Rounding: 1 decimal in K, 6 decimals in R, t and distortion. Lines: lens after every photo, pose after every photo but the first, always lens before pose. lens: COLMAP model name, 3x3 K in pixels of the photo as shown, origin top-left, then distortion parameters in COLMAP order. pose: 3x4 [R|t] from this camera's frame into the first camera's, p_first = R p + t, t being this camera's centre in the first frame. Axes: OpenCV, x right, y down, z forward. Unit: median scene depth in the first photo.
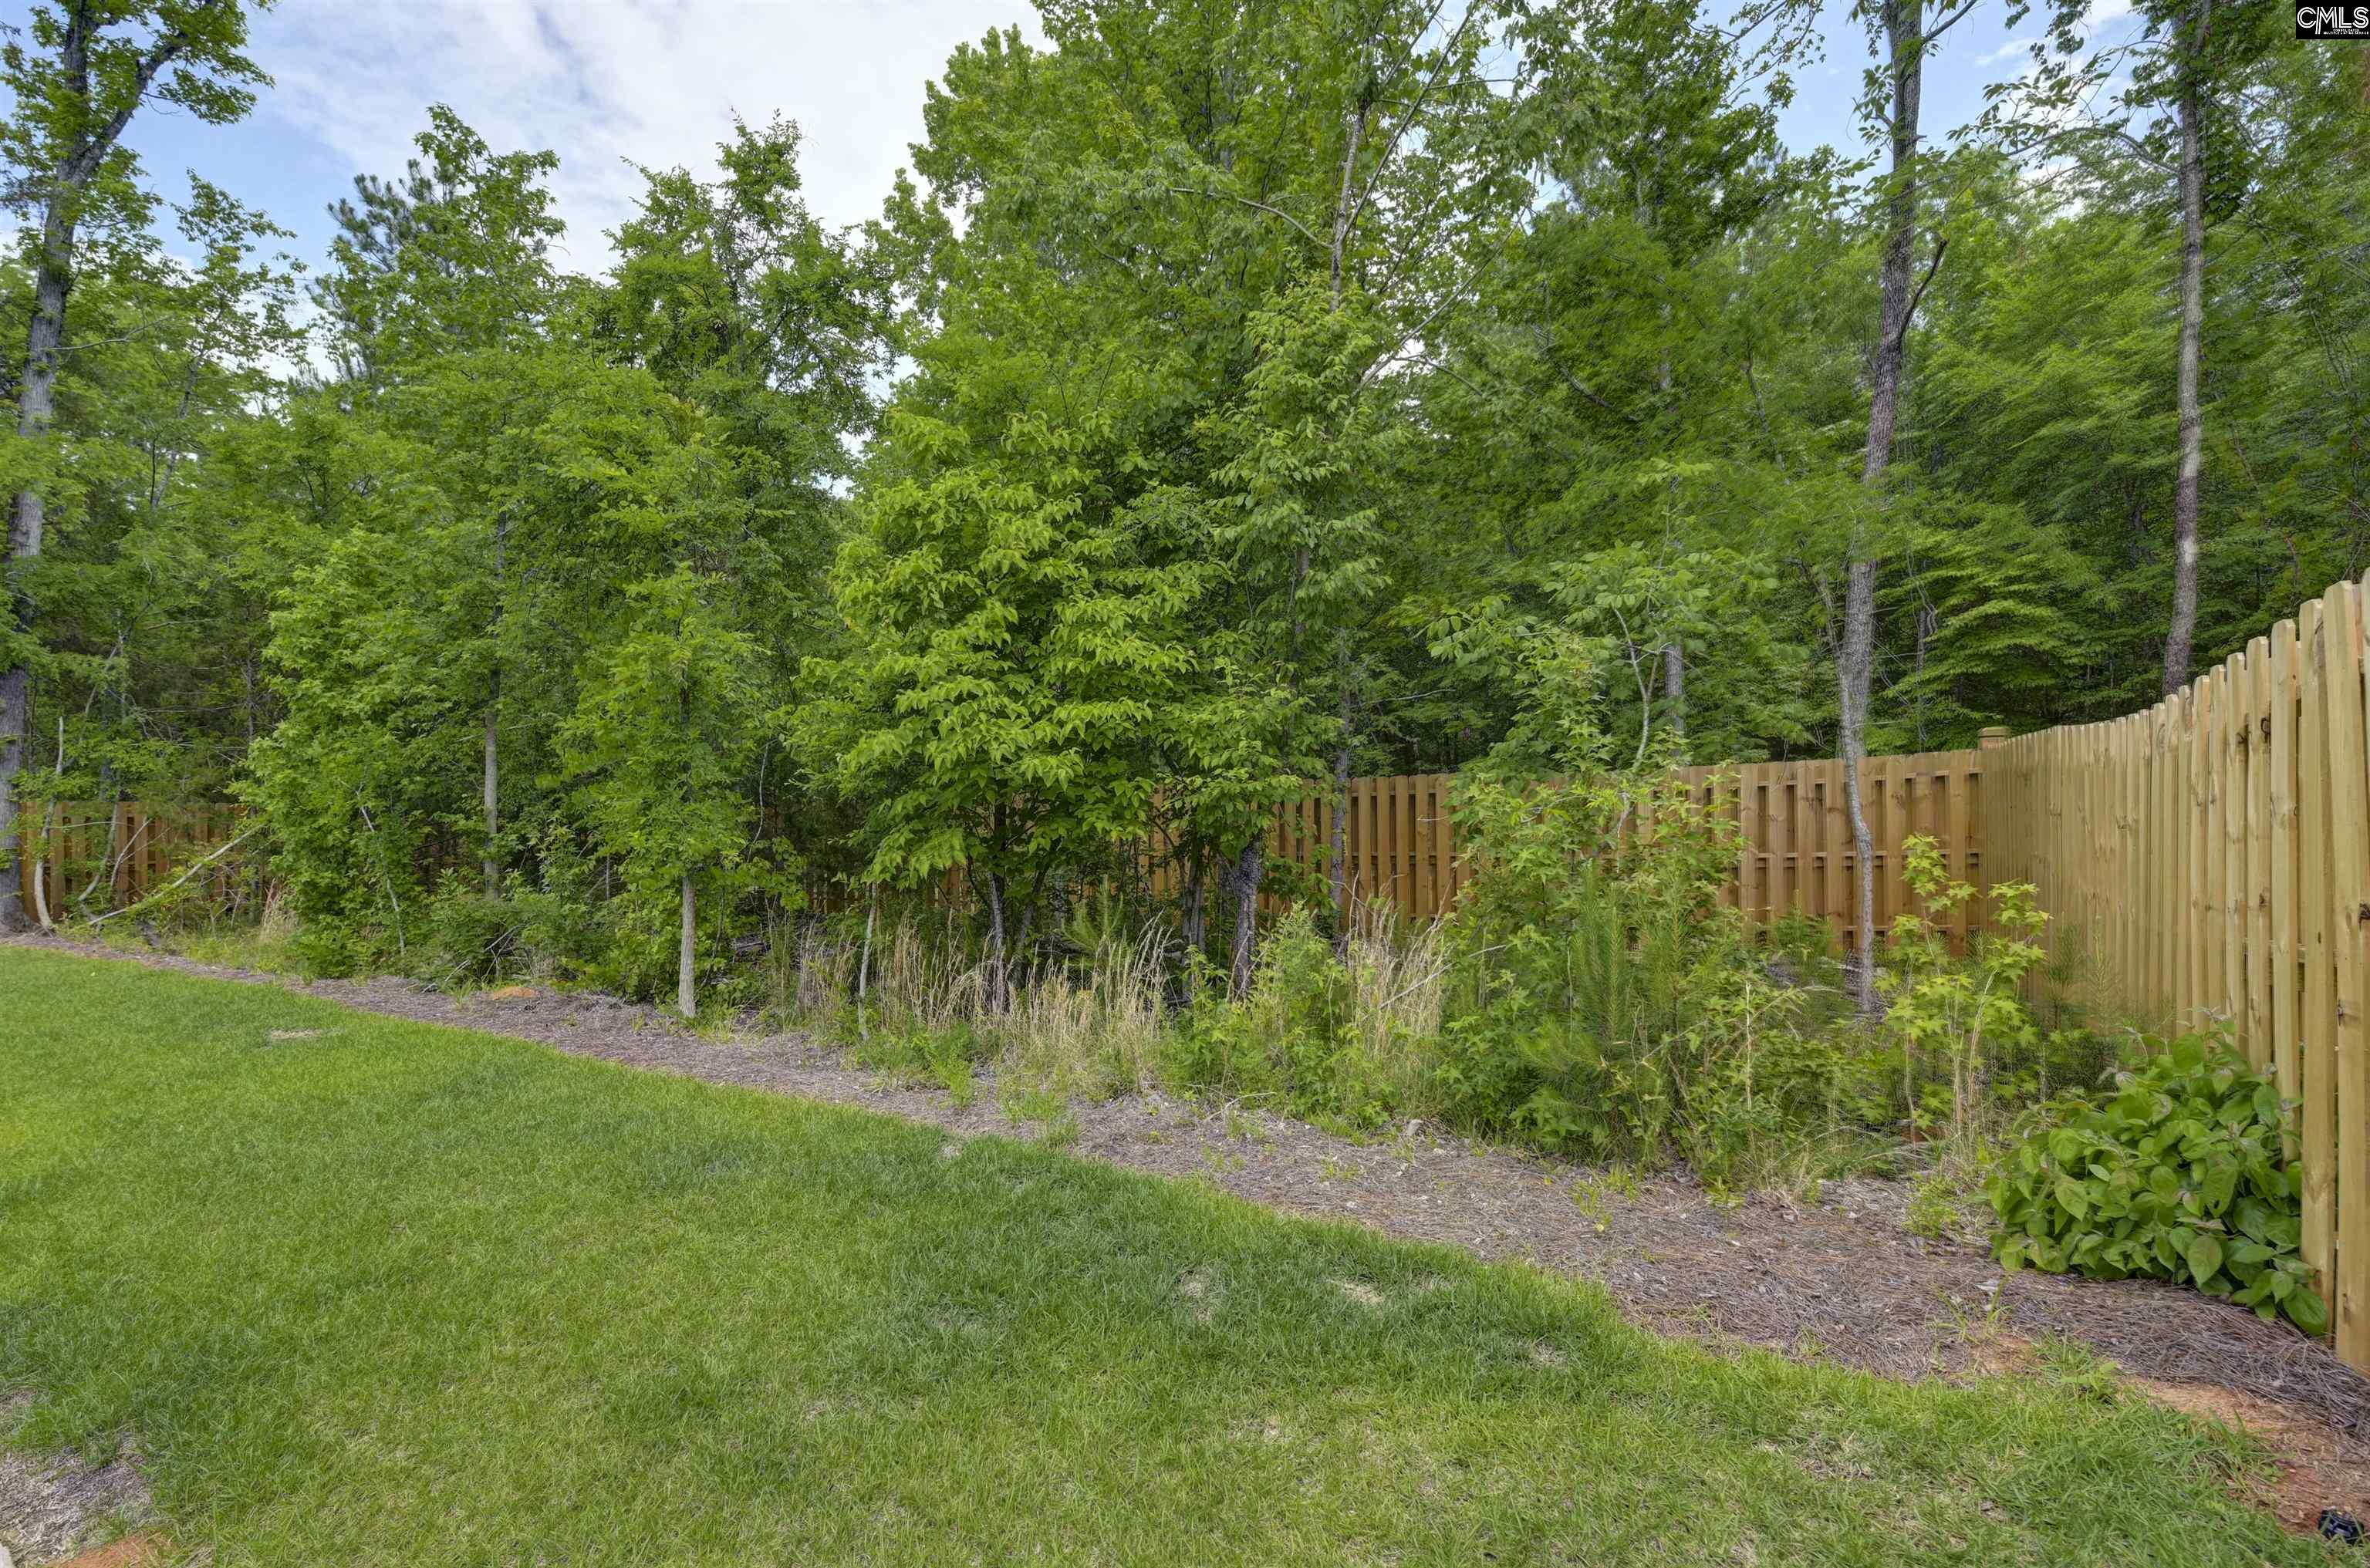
lens RADIAL K [[1100.1, 0, 1182.3], [0, 1100.1, 813.0], [0, 0, 1]] dist [-0.018234, -0.000260]
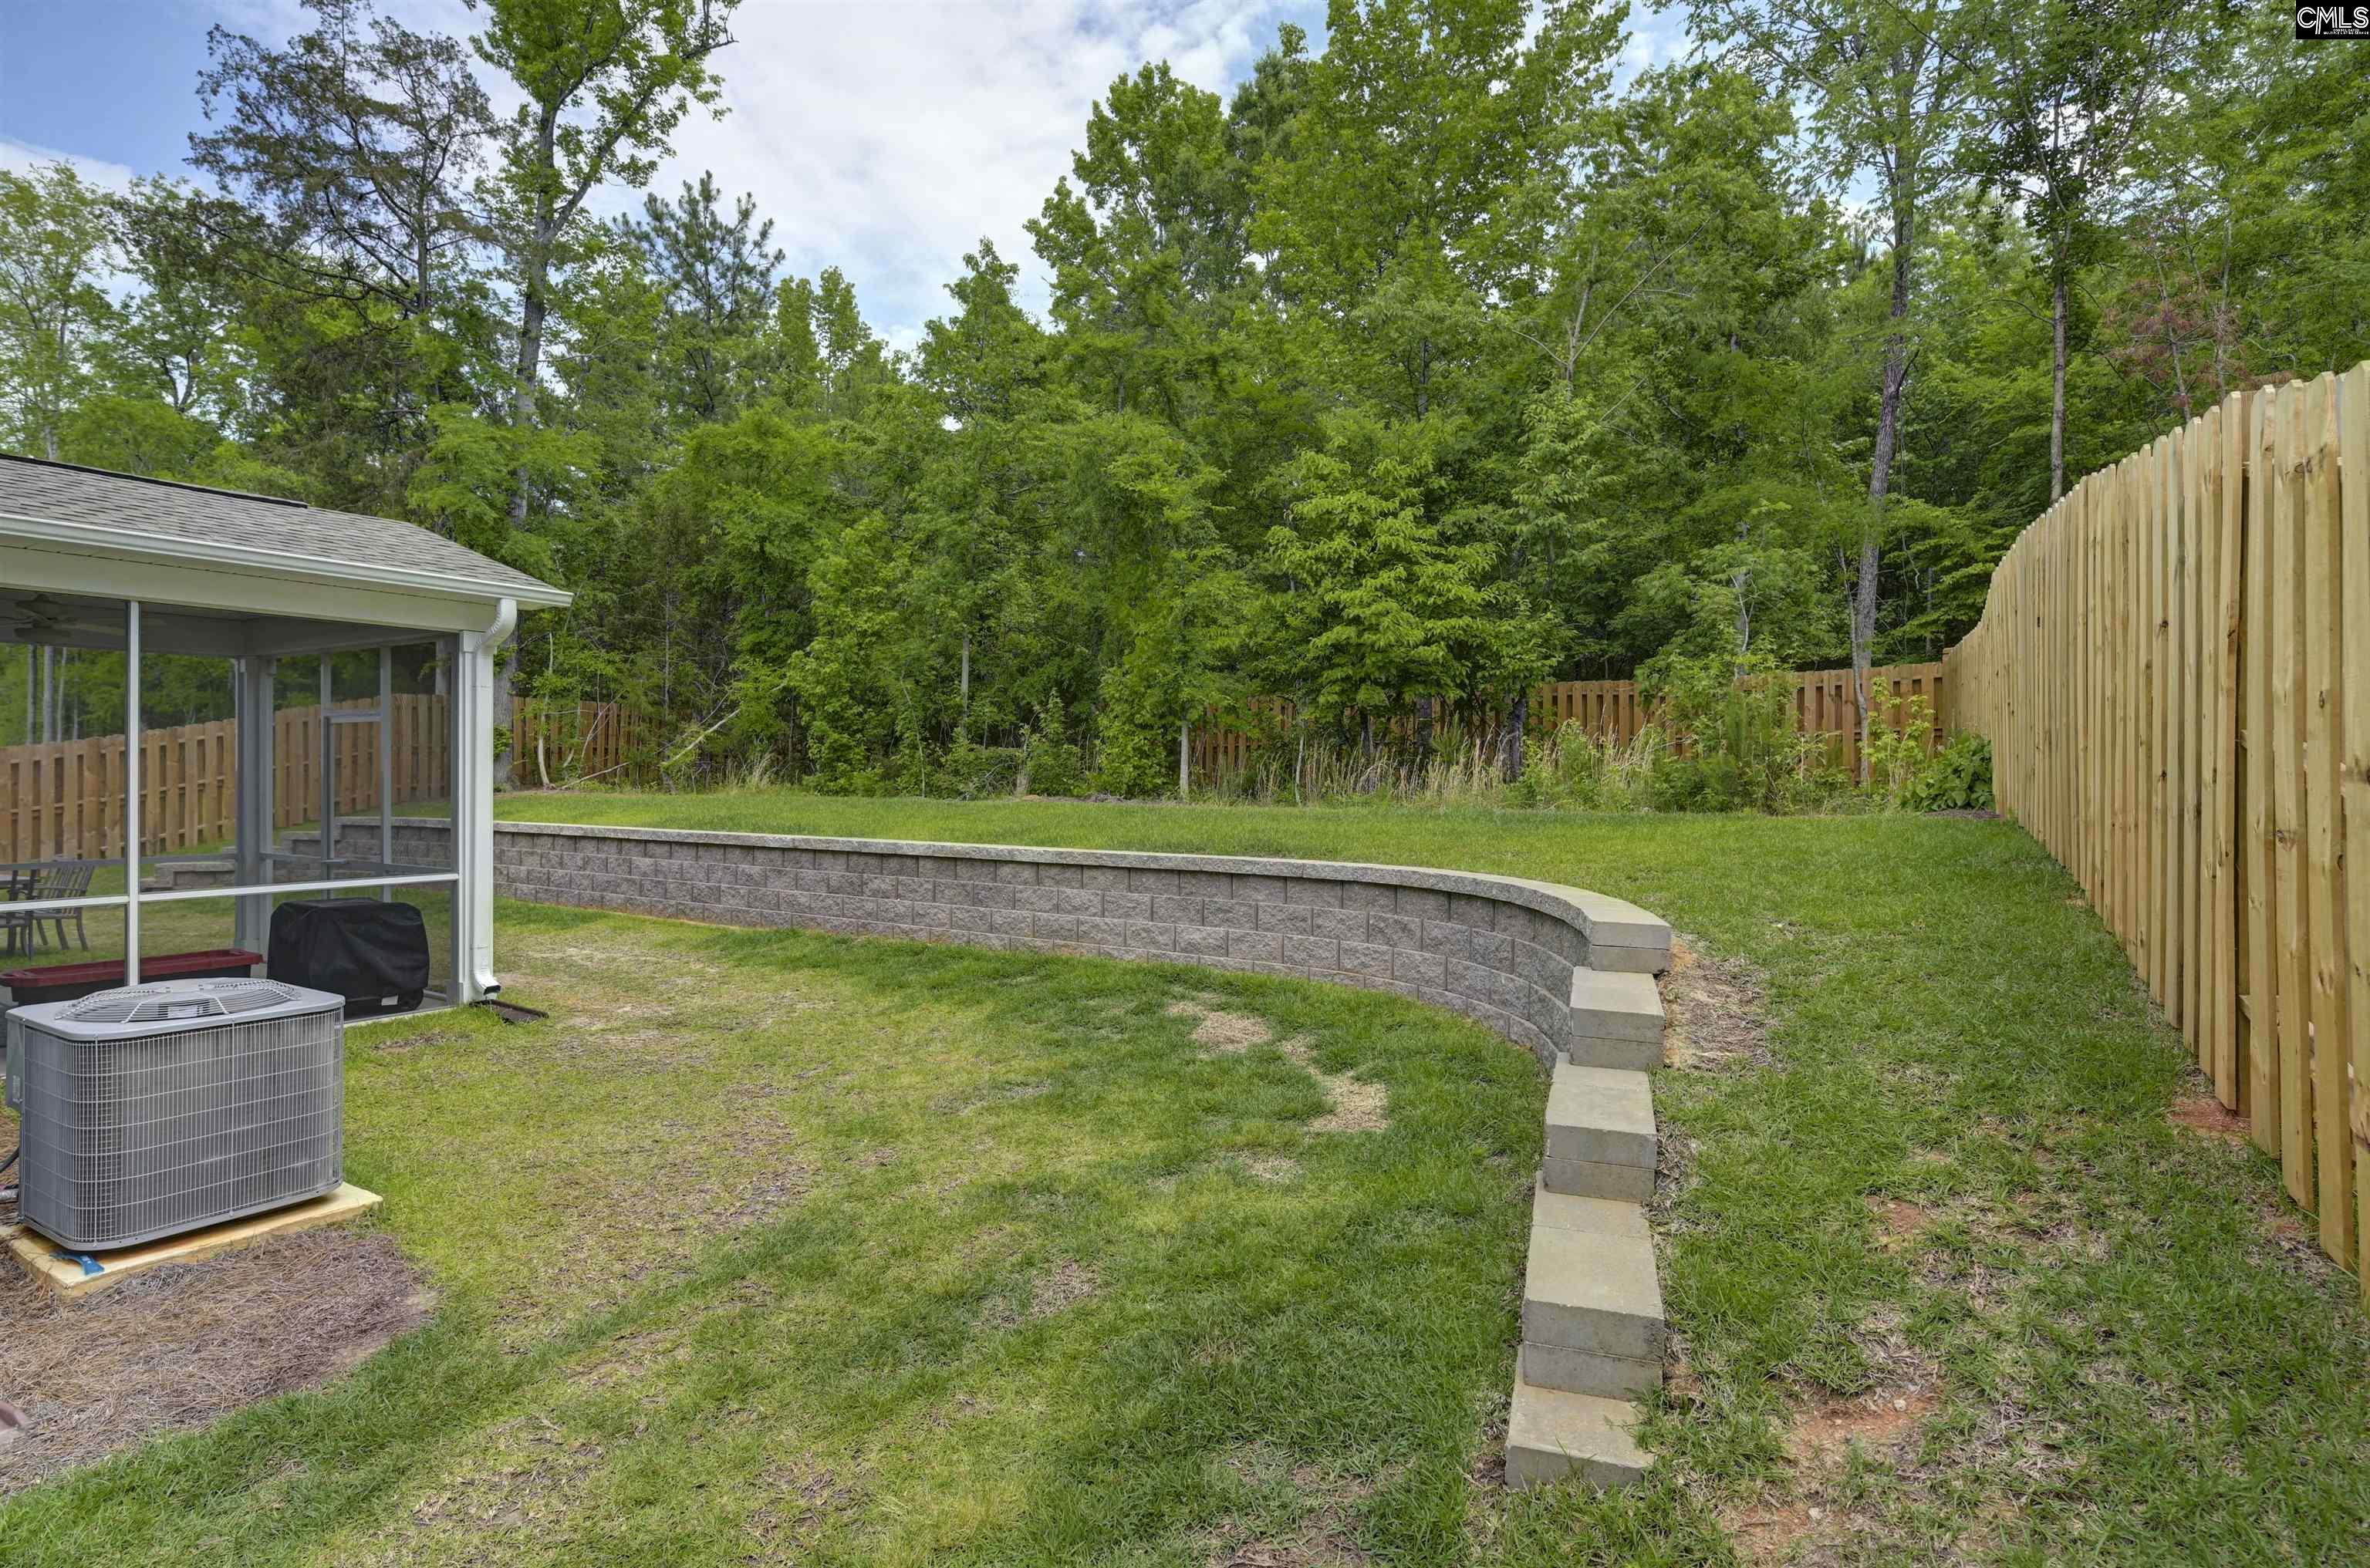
lens RADIAL K [[1163.7, 0, 1185.0], [0, 1163.7, 784.0], [0, 0, 1]] dist [0.000599, -0.000441]
pose [[0.999903, 0.009607, 0.010123, -0.344615], [-0.009709, 0.999902, 0.010044, 0.103406], [-0.010025, -0.010141, 0.999898, -0.616765]]
